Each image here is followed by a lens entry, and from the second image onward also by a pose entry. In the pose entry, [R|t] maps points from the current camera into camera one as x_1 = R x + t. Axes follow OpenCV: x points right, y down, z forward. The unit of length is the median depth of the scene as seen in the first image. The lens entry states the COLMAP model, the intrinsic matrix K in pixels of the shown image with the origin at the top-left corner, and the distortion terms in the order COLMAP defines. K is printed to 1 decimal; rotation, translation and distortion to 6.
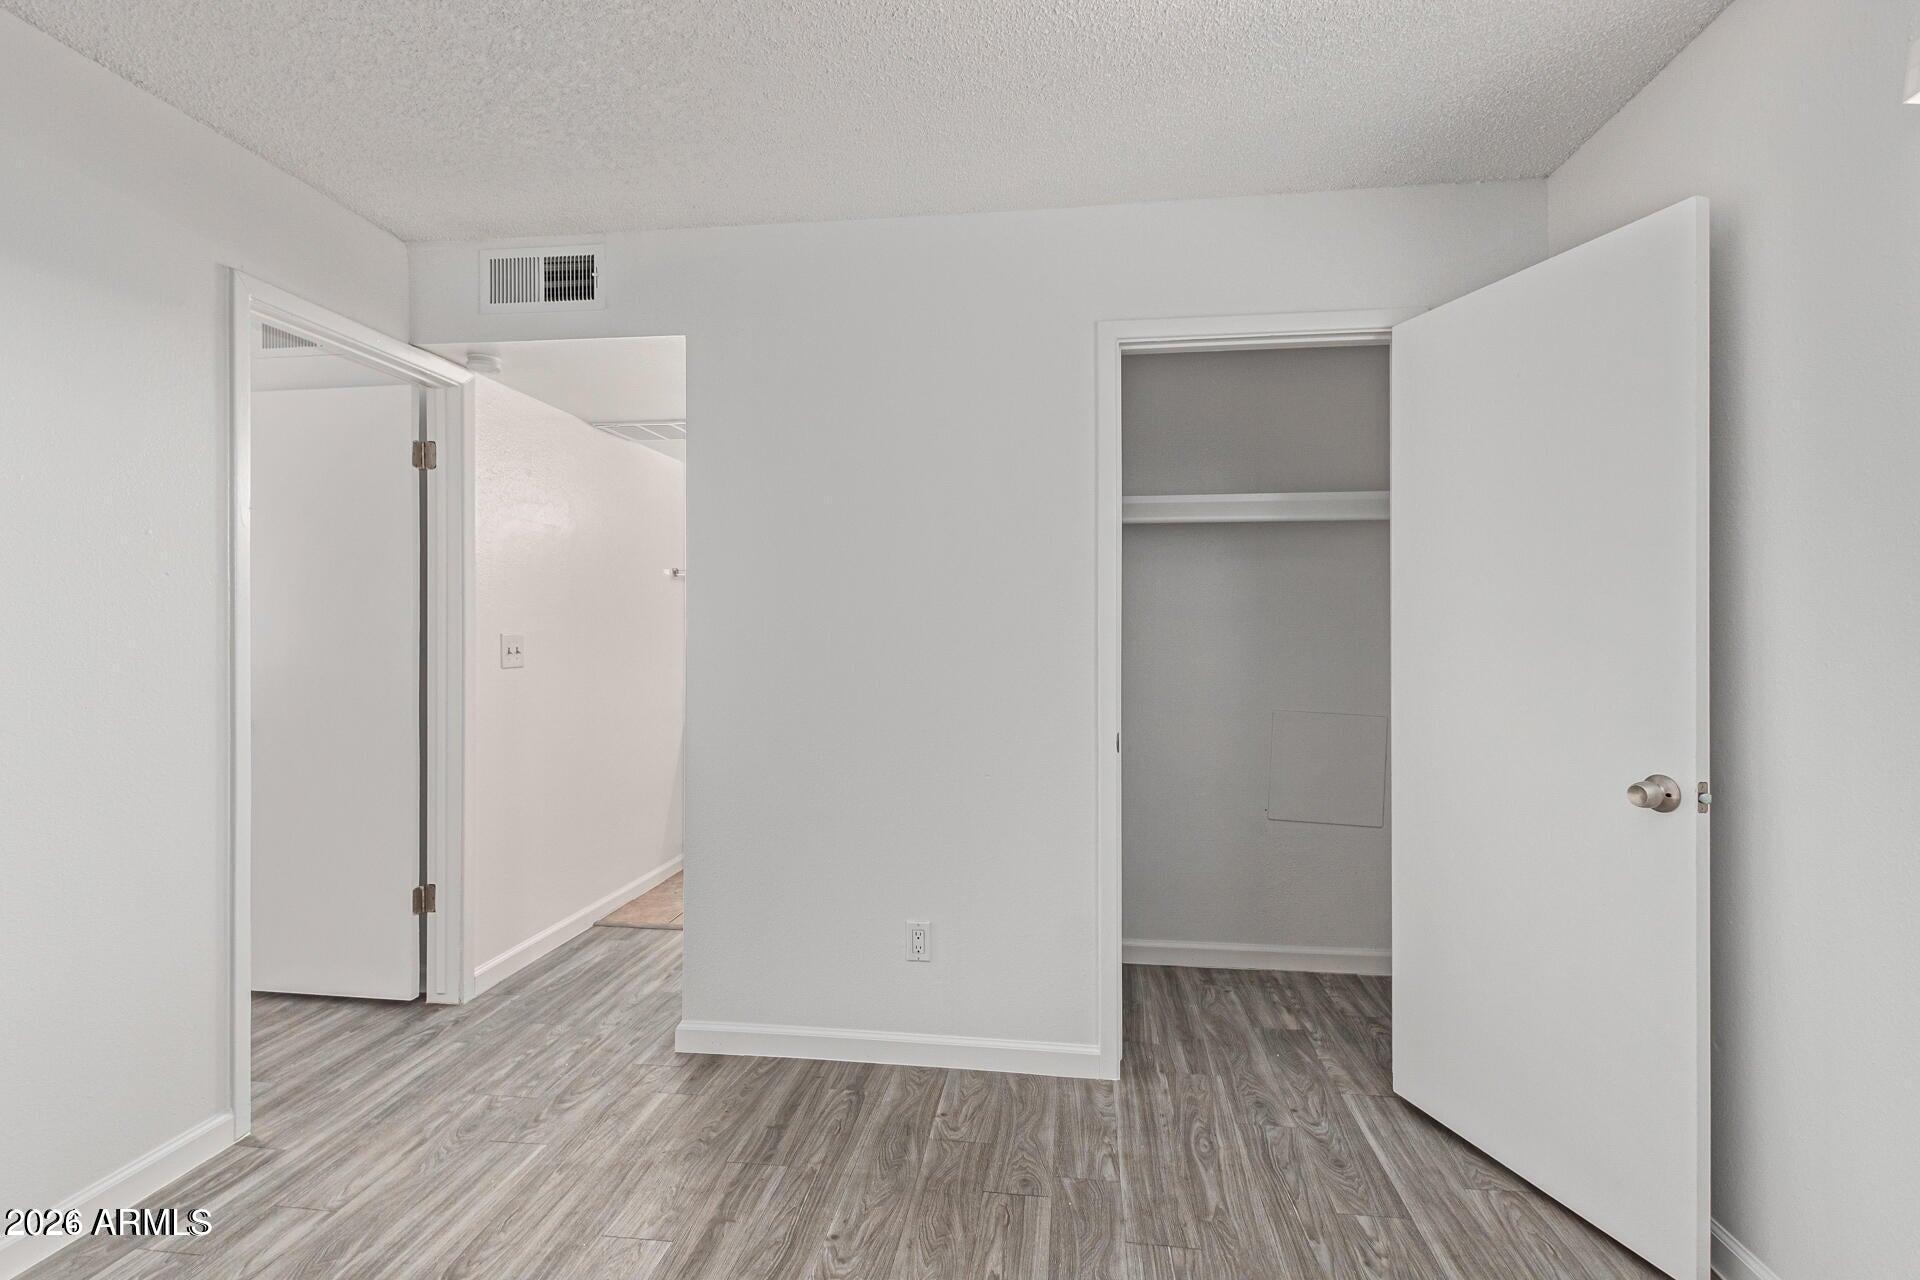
lens RADIAL K [[887.2, 0, 966.4], [0, 887.2, 630.4], [0, 0, 1]] dist [0.015332, -0.007870]
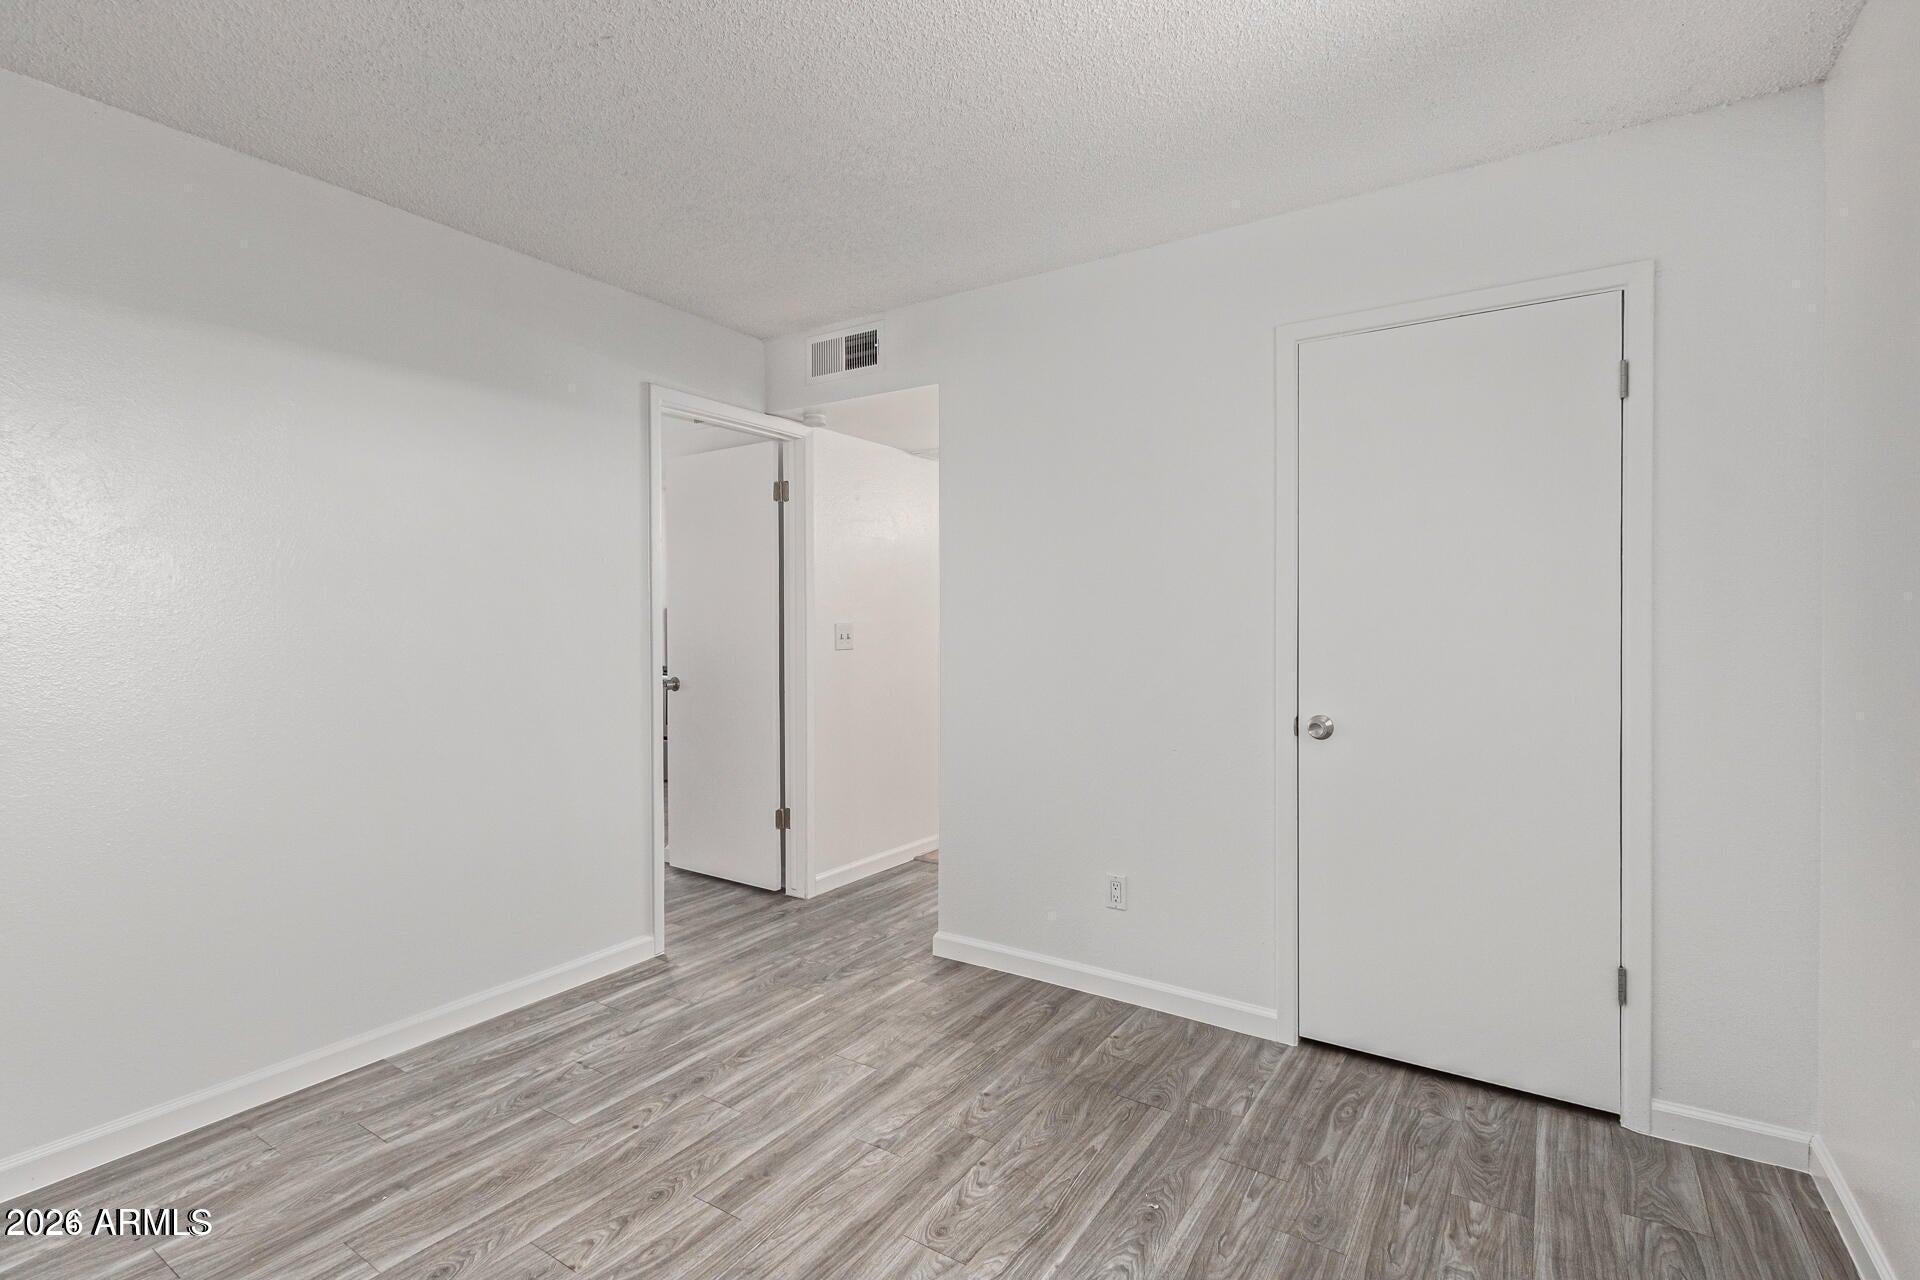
lens RADIAL K [[887.2, 0, 966.4], [0, 887.2, 630.4], [0, 0, 1]] dist [0.015332, -0.007870]
pose [[0.899143, 0.002291, -0.437649, 0.301142], [0.002259, 0.999949, 0.009874, 0.002427], [0.437650, -0.009867, 0.899092, -0.119742]]
